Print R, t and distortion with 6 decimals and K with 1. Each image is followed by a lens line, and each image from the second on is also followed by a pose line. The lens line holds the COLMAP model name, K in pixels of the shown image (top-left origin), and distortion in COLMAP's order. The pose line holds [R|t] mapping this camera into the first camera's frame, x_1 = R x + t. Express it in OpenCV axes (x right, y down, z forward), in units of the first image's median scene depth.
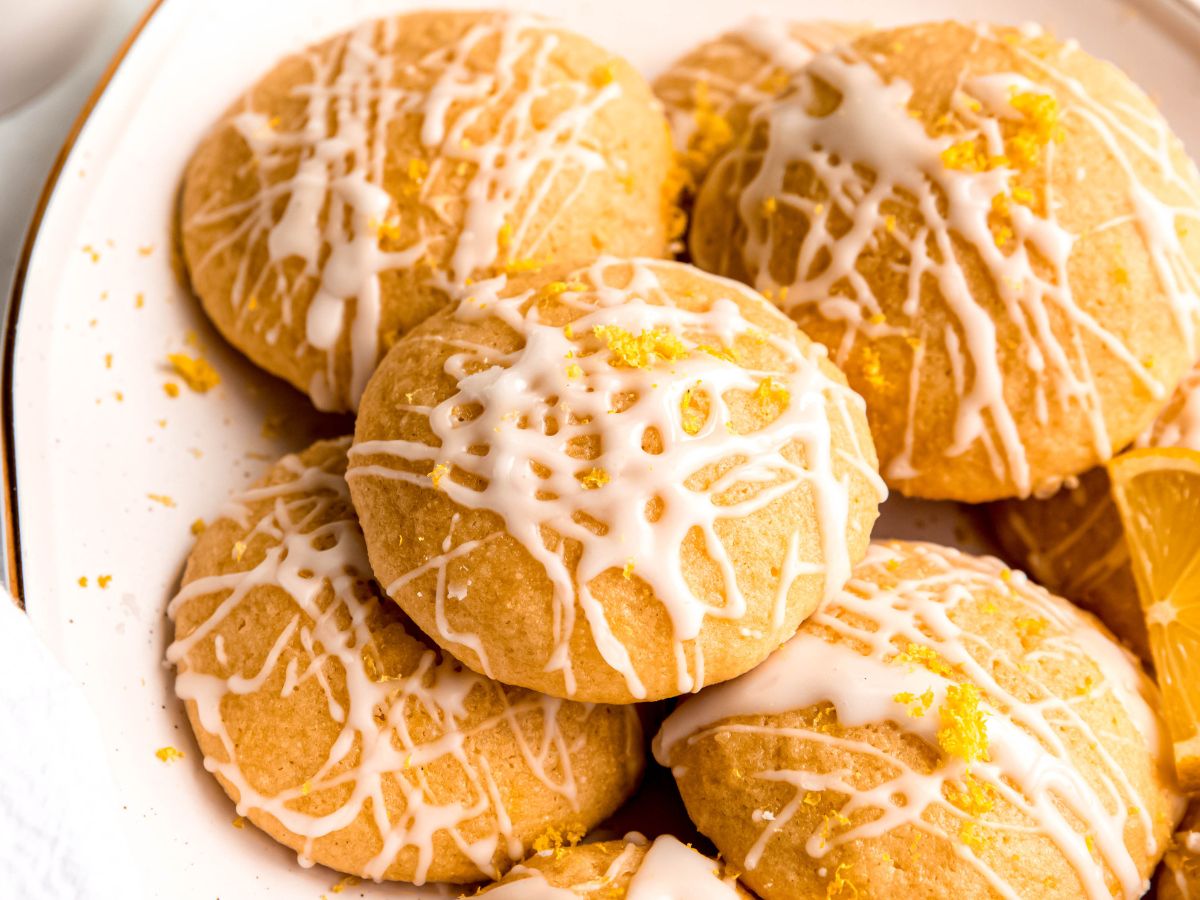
lens RADIAL K [[3279.4, 0, 600.0], [0, 3279.4, 450.0], [0, 0, 1]] dist [0.123502, -0.232447]
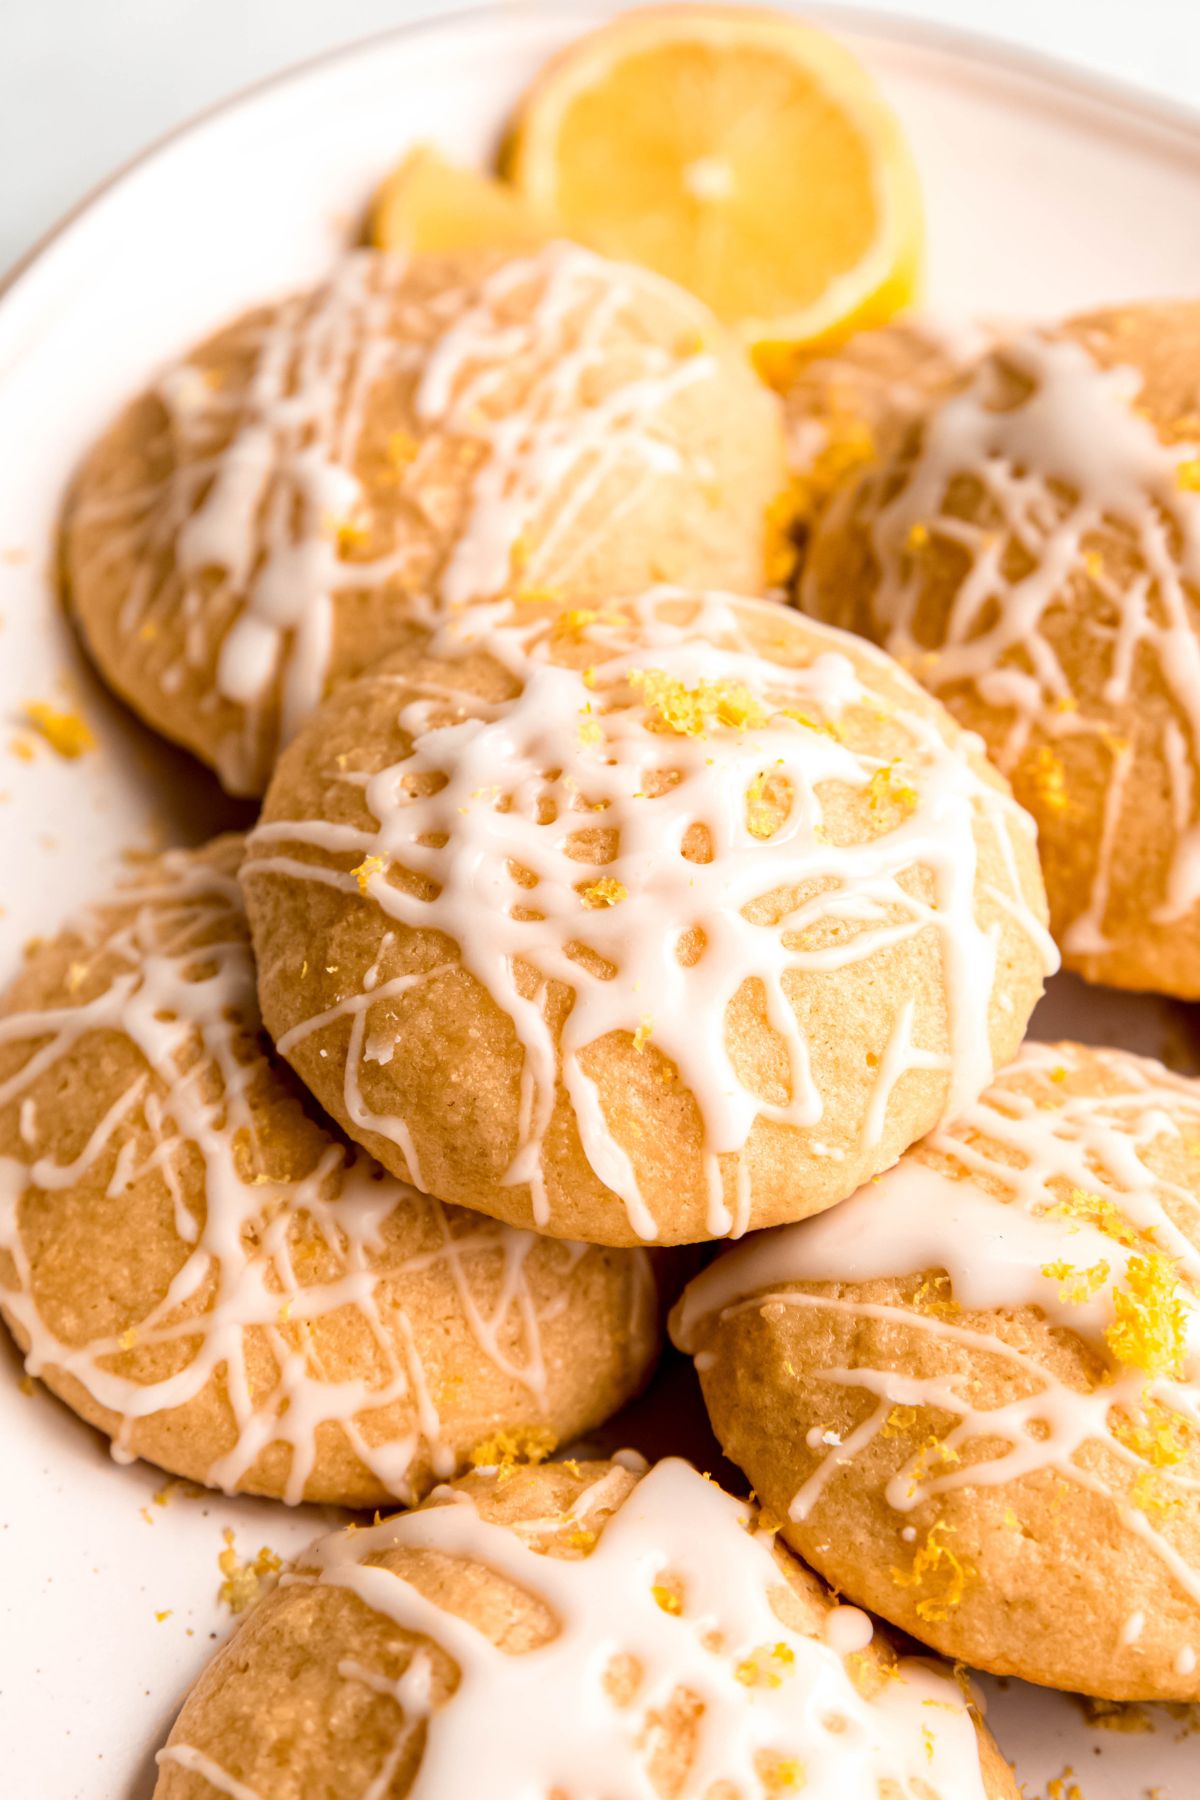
lens RADIAL K [[3637.1, 0, 624.4], [0, 3637.1, 829.5], [0, 0, 1]] dist [0.047721, -0.406115]
pose [[0.995760, 0.074025, -0.054608, 0.039819], [-0.077657, 0.994679, -0.067693, 0.043551], [0.049306, 0.071647, 0.996211, 0.277658]]
